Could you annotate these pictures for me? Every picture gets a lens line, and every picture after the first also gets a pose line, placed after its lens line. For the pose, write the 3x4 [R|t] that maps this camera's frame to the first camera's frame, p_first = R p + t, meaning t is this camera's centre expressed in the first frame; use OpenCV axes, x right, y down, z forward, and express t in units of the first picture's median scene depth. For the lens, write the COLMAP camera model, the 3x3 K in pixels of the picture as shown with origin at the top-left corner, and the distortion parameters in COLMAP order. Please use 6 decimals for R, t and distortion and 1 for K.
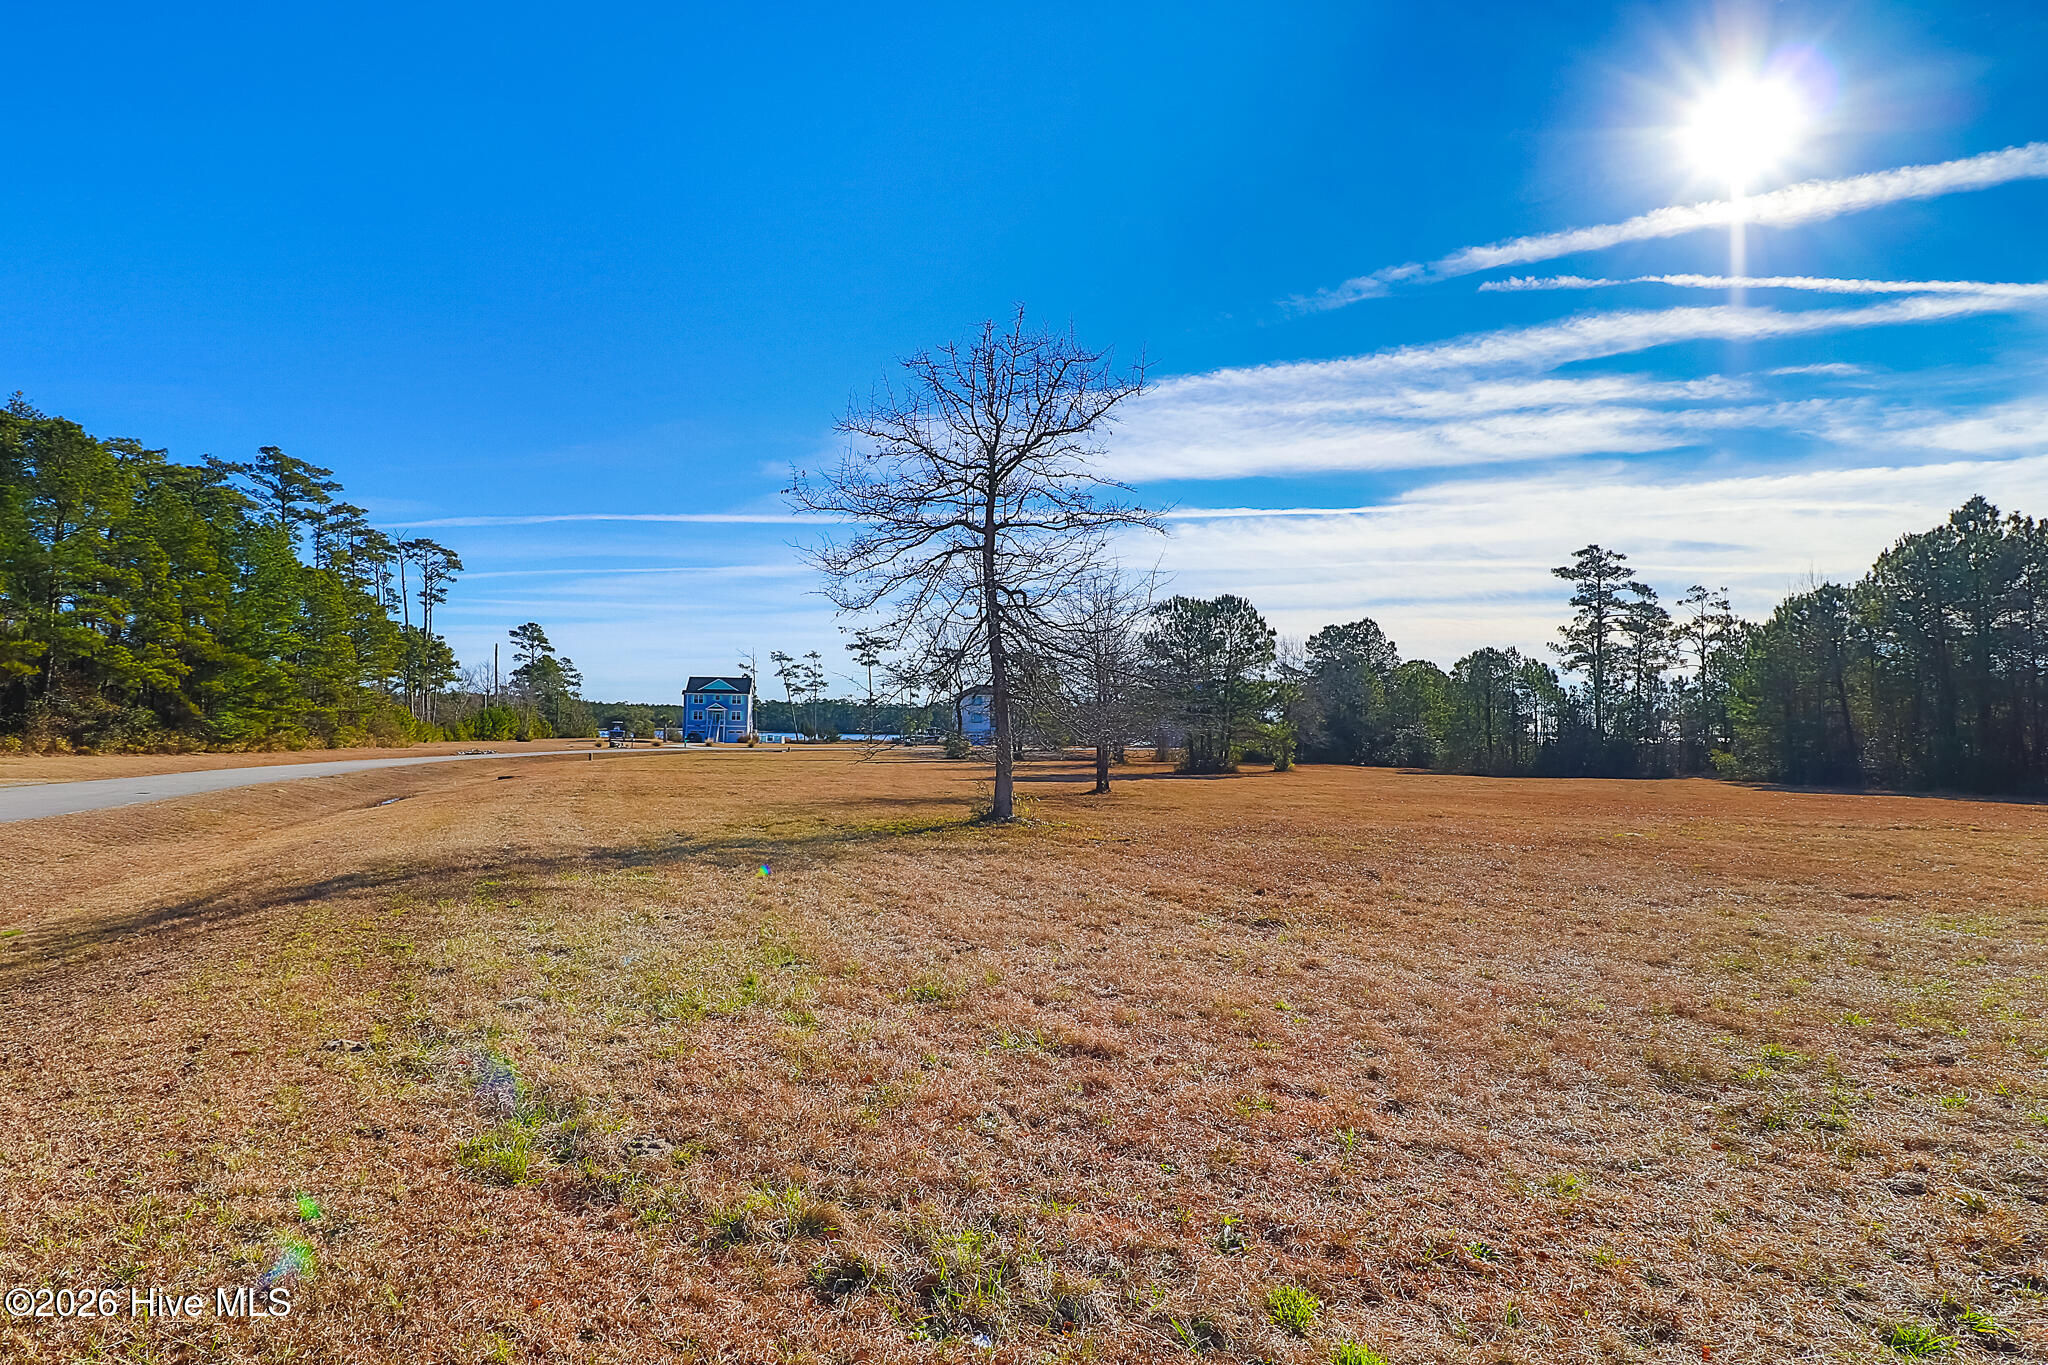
lens RADIAL K [[1063.7, 0, 1024.0], [0, 1063.7, 682.5], [0, 0, 1]] dist [-0.009066, 0.000208]
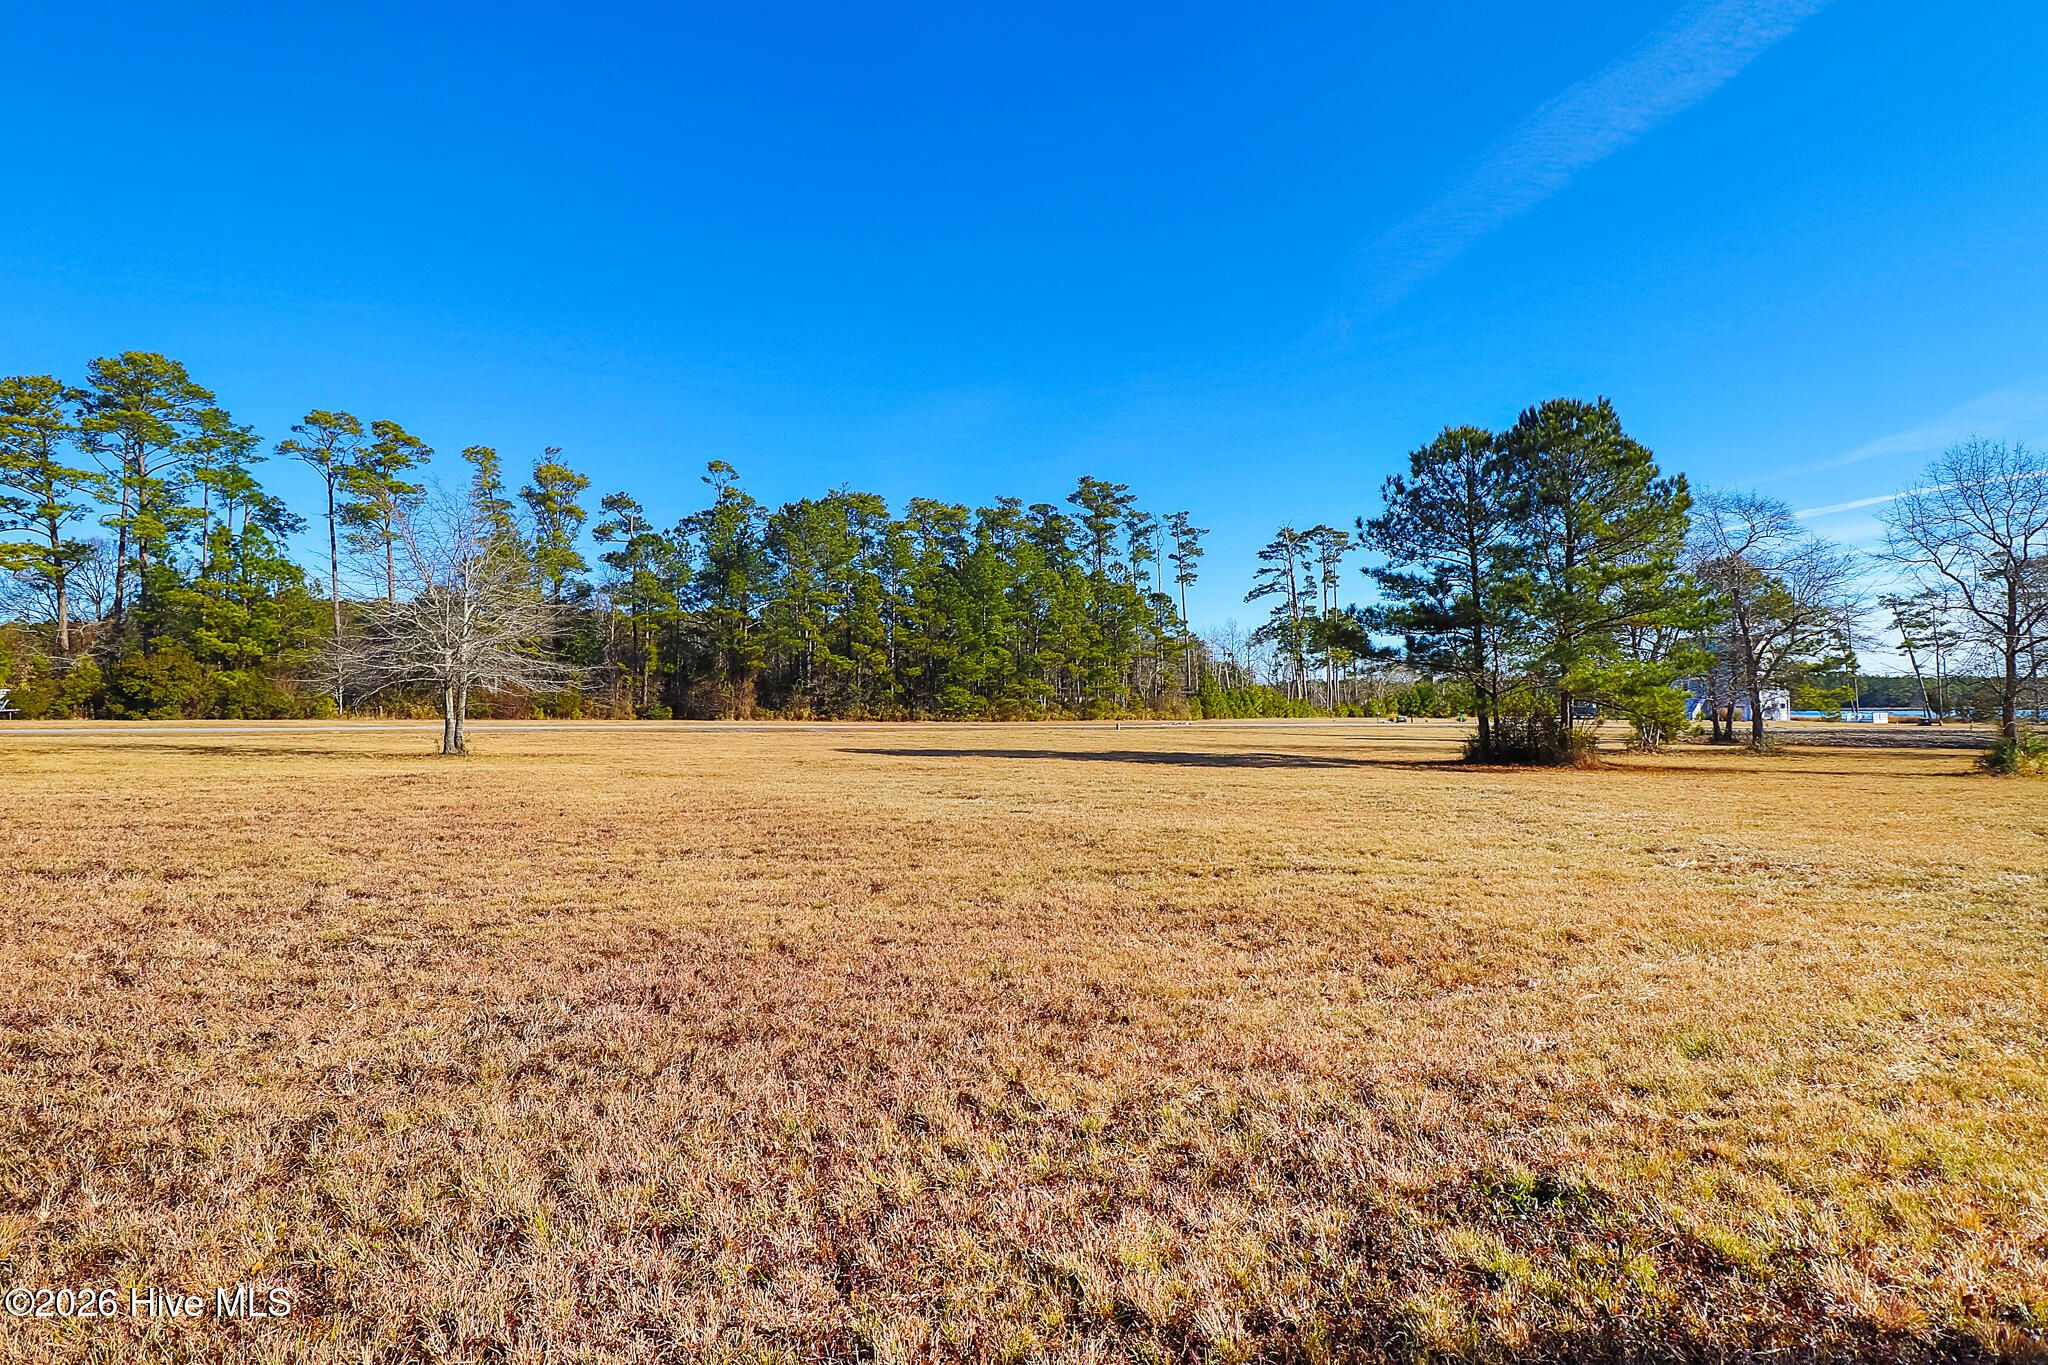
lens RADIAL K [[1063.7, 0, 1024.0], [0, 1063.7, 682.5], [0, 0, 1]] dist [-0.009066, 0.000208]
pose [[0.422203, -0.030124, -0.906001, 0.263857], [0.044665, 0.998925, -0.012399, 0.020876], [0.905400, -0.035232, 0.423094, 0.282126]]
